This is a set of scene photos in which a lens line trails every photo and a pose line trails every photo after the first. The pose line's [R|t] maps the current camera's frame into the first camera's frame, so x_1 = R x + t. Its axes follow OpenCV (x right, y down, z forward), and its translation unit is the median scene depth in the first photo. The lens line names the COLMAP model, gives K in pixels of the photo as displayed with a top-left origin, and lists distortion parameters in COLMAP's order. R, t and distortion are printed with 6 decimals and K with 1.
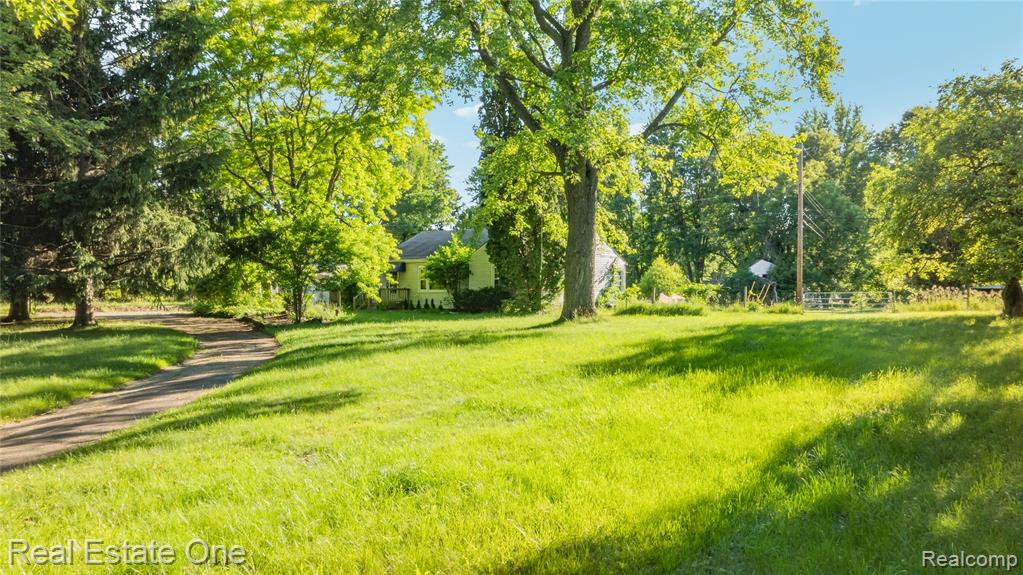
lens RADIAL K [[731.9, 0, 529.3], [0, 731.9, 287.0], [0, 0, 1]] dist [-0.002975, 0.001032]
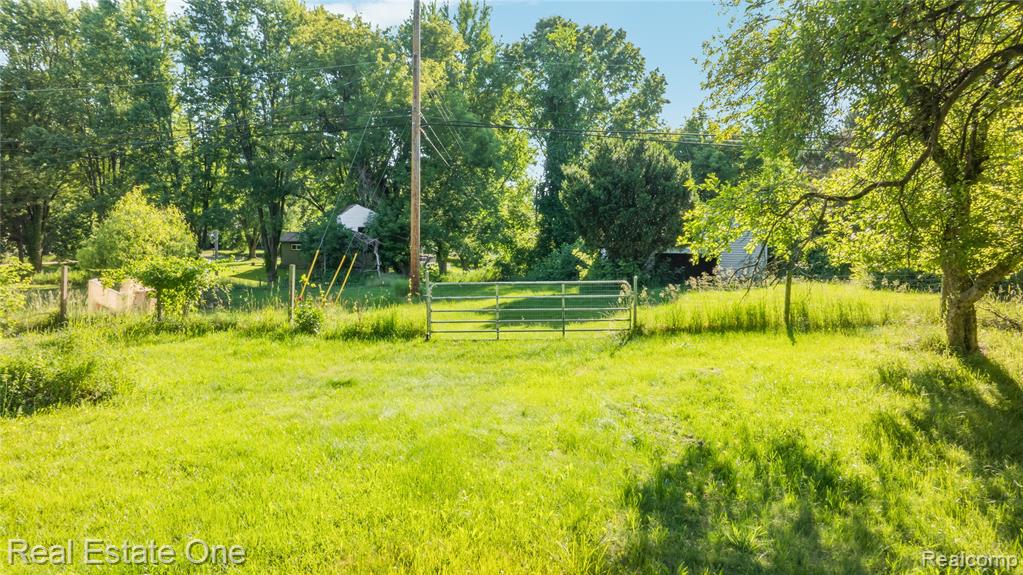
lens RADIAL K [[731.7, 0, 511.5], [0, 731.7, 287.5], [0, 0, 1]] dist [-0.131840, 0.000722]
pose [[0.879720, -0.028670, 0.474627, 0.221755], [-0.005840, 0.997454, 0.071077, -0.017656], [-0.475456, -0.065300, 0.877313, 0.619614]]
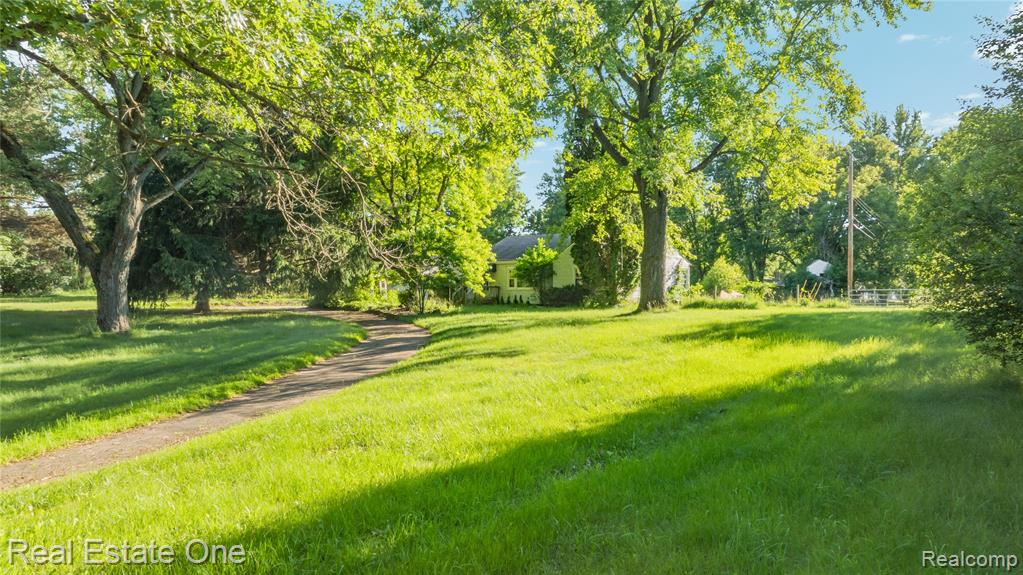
lens RADIAL K [[737.2, 0, 516.1], [0, 737.2, 282.5], [0, 0, 1]] dist [-0.009731, 0.003974]
pose [[0.995166, -0.000782, -0.098200, -0.028371], [0.000262, 0.999986, -0.005310, 0.002525], [0.098203, 0.005259, 0.995152, -0.190298]]
